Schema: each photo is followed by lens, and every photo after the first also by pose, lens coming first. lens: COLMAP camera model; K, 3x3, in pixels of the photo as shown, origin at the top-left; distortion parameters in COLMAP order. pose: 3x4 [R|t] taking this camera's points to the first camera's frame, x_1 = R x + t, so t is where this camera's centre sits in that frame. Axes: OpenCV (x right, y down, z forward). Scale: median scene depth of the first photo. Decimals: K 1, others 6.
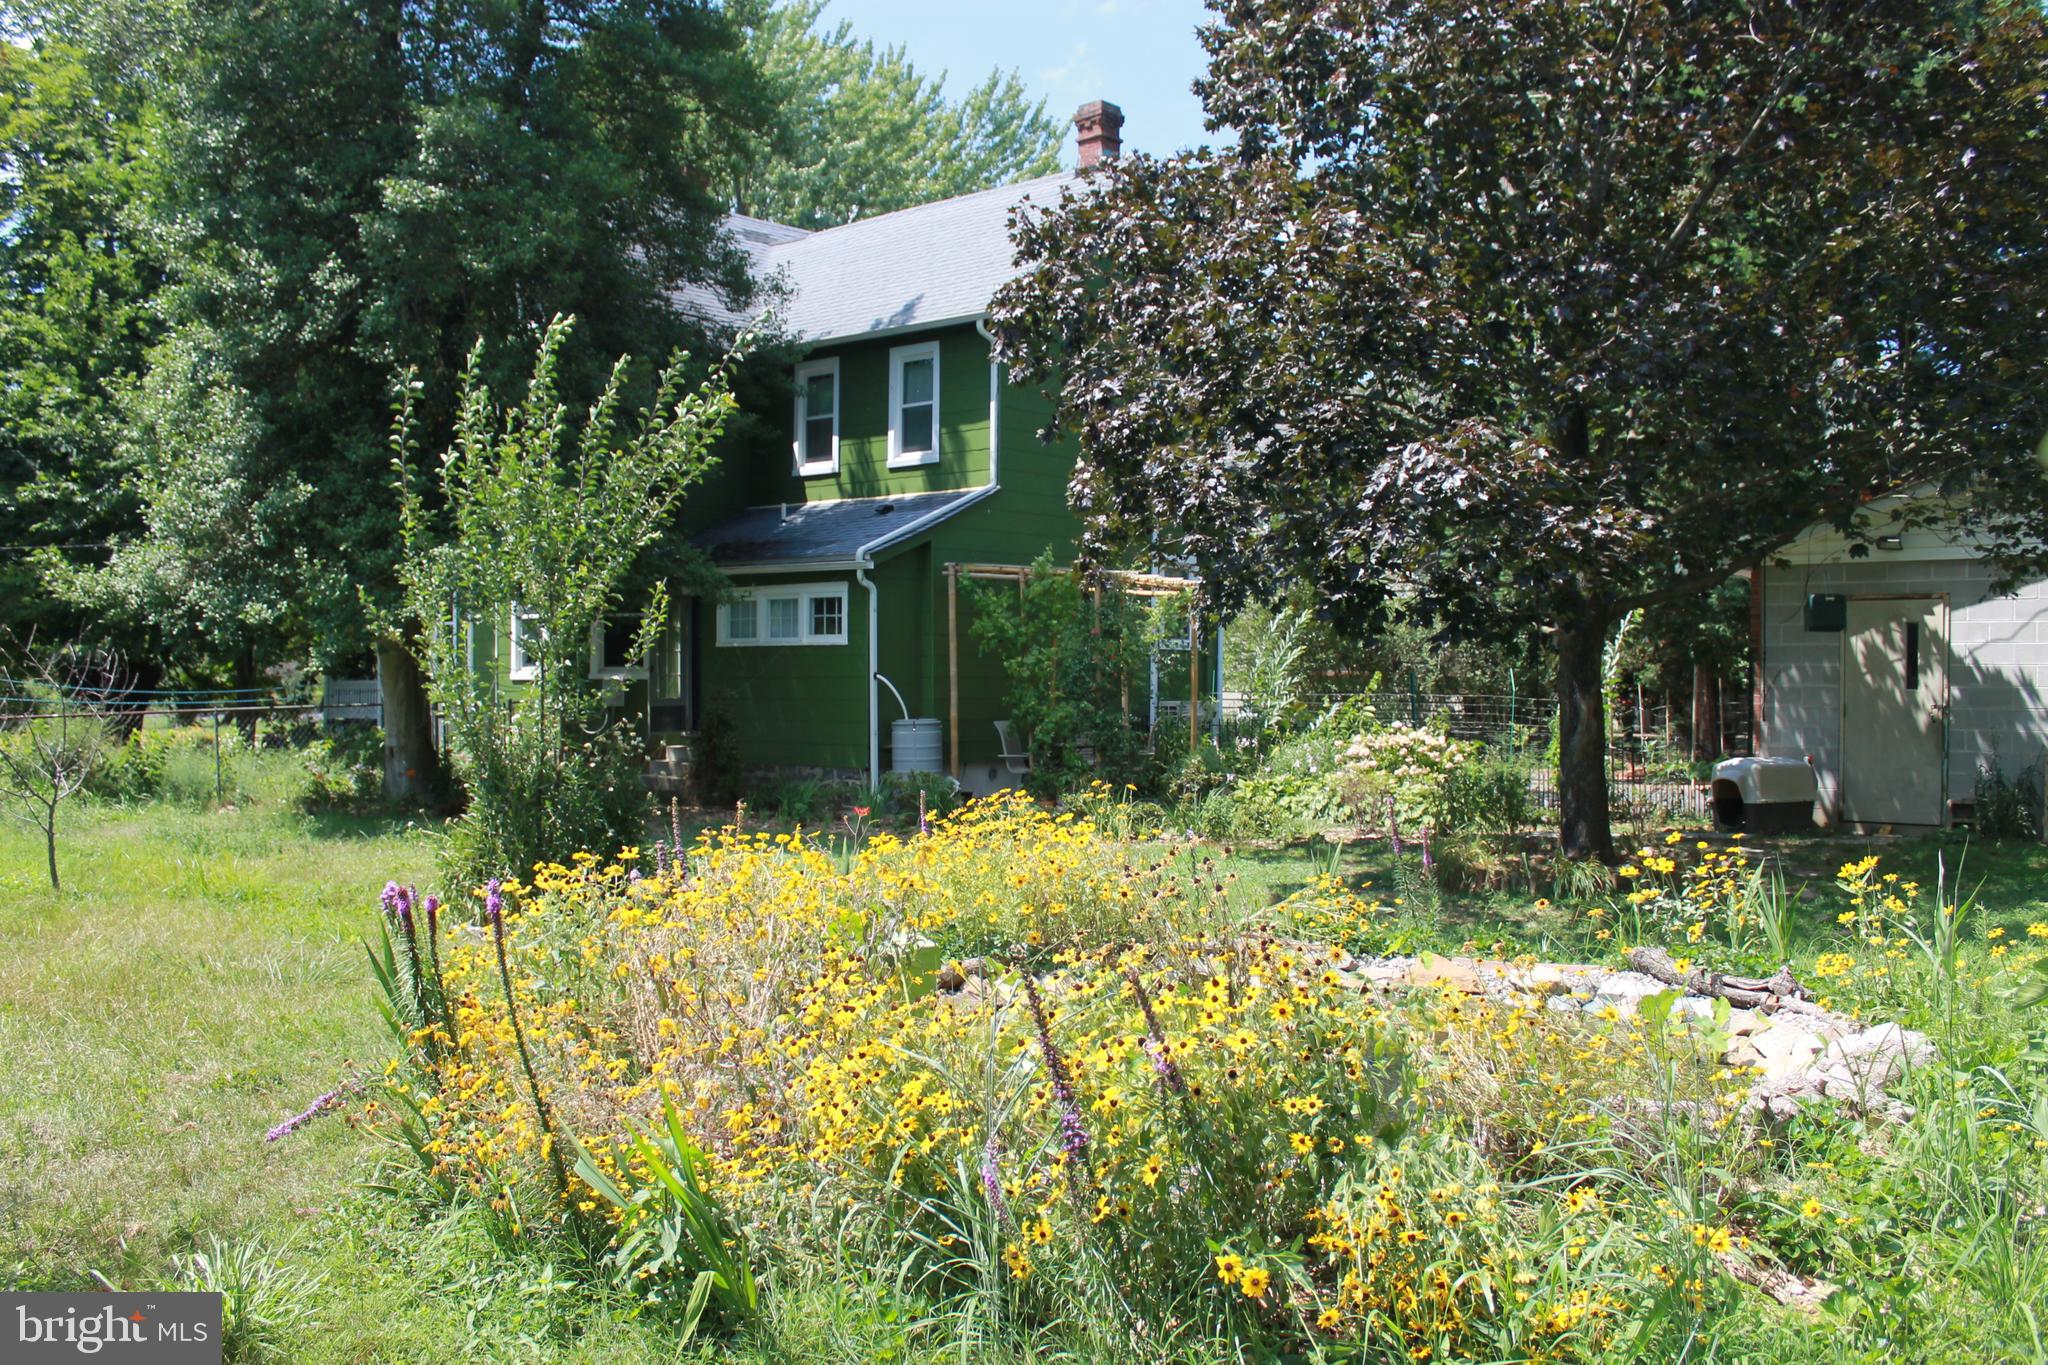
lens RADIAL K [[1749.6, 0, 1024.0], [0, 1749.6, 682.5], [0, 0, 1]] dist [-0.213081, 0.189492]
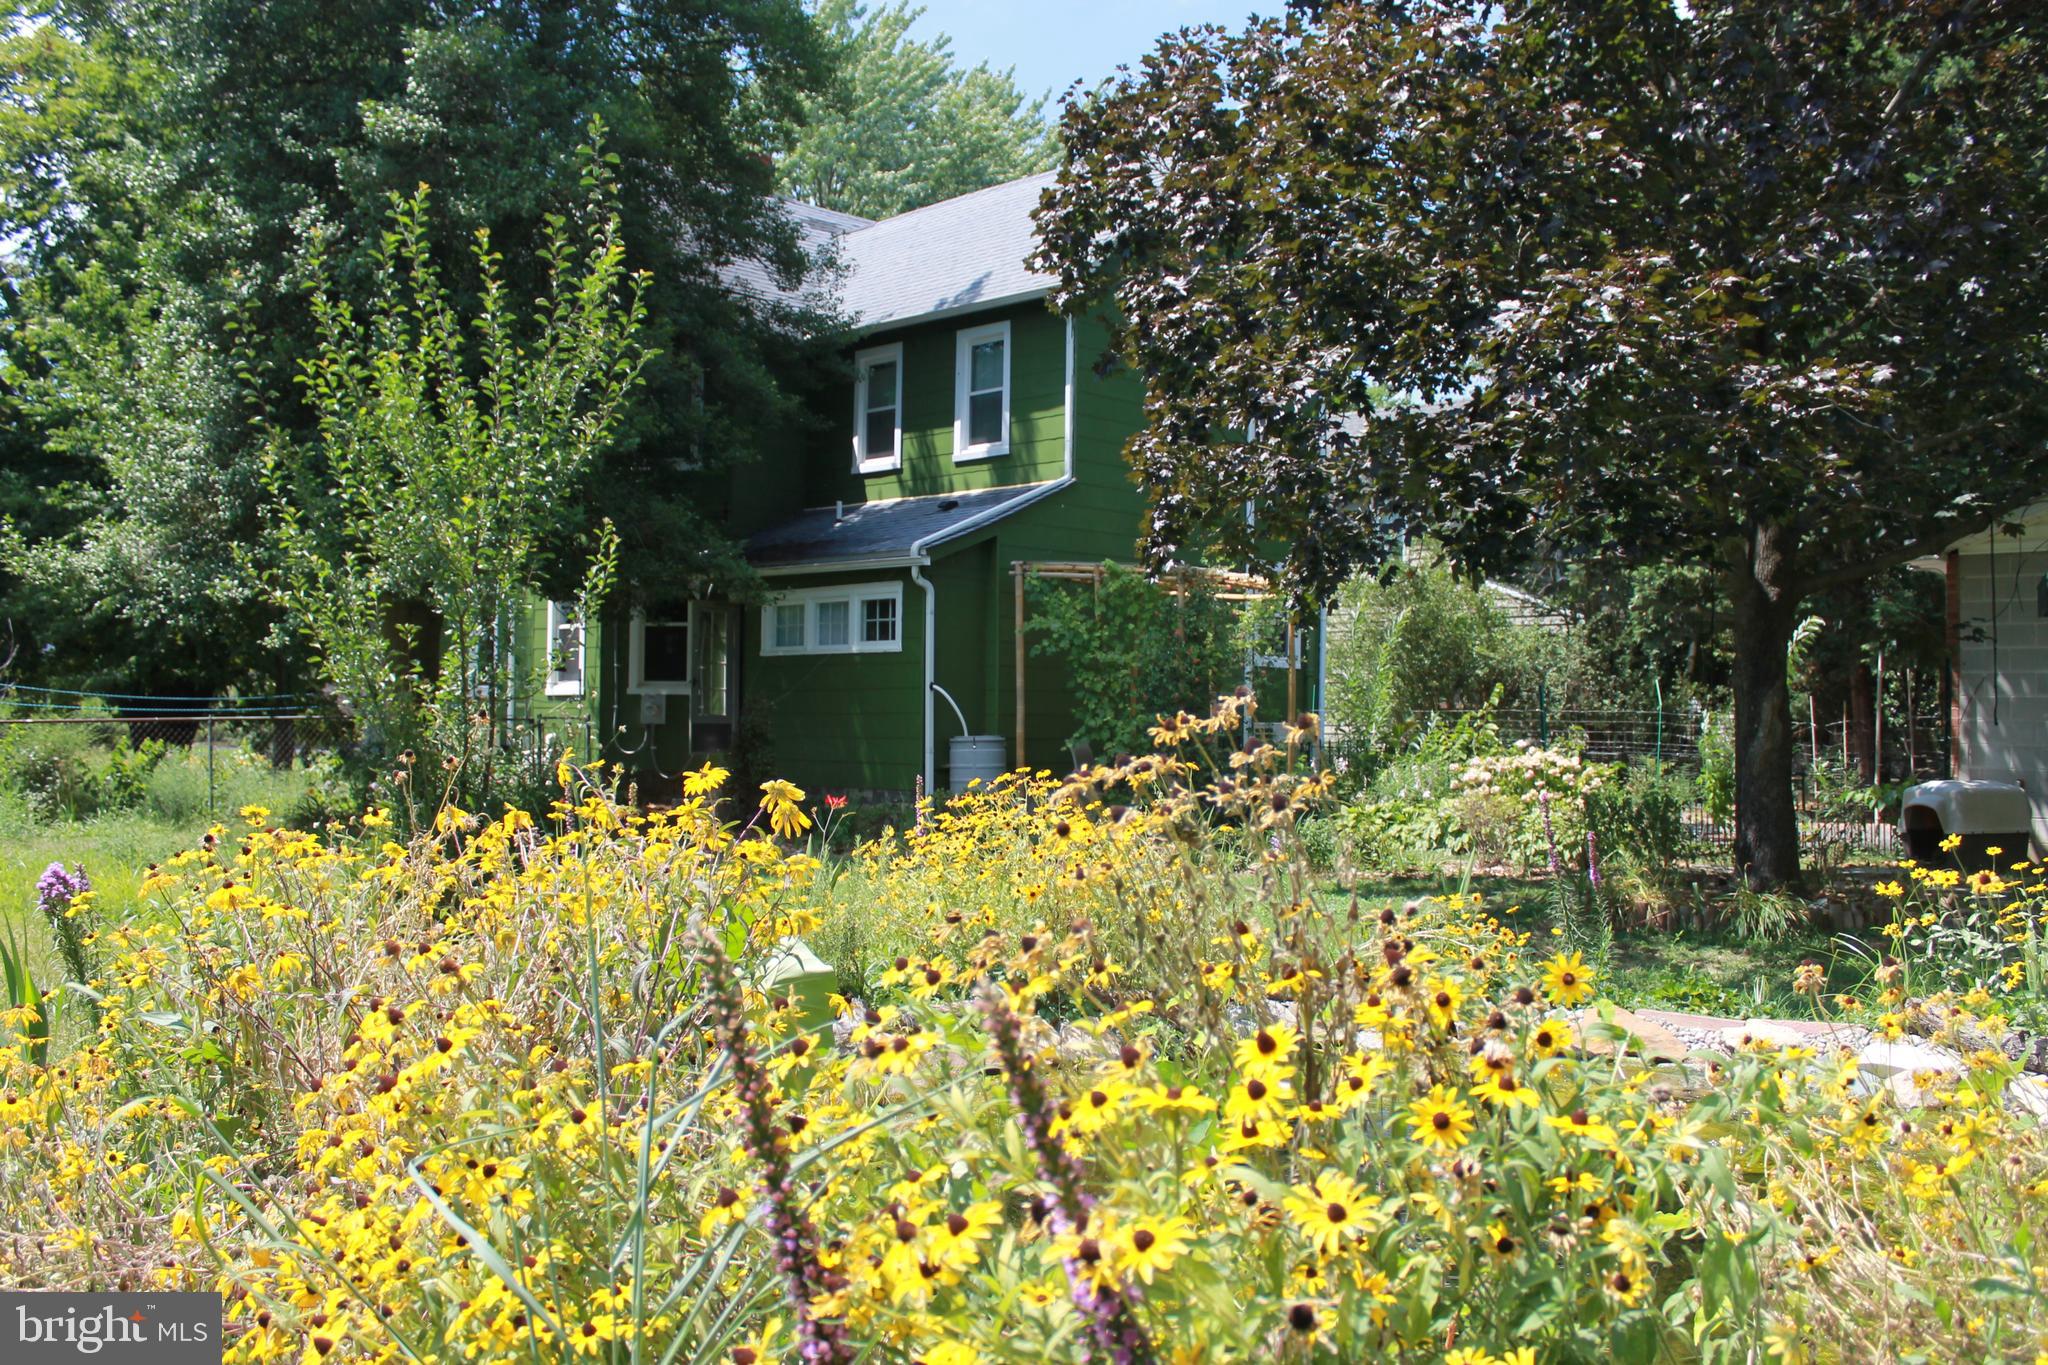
lens RADIAL K [[1736.3, 0, 1024.0], [0, 1736.3, 682.5], [0, 0, 1]] dist [-0.182329, 0.168148]
pose [[0.998145, 0.006506, -0.060538, 0.015448], [-0.008338, 0.999513, -0.030066, 0.020471], [0.060313, 0.030515, 0.997713, 0.119751]]
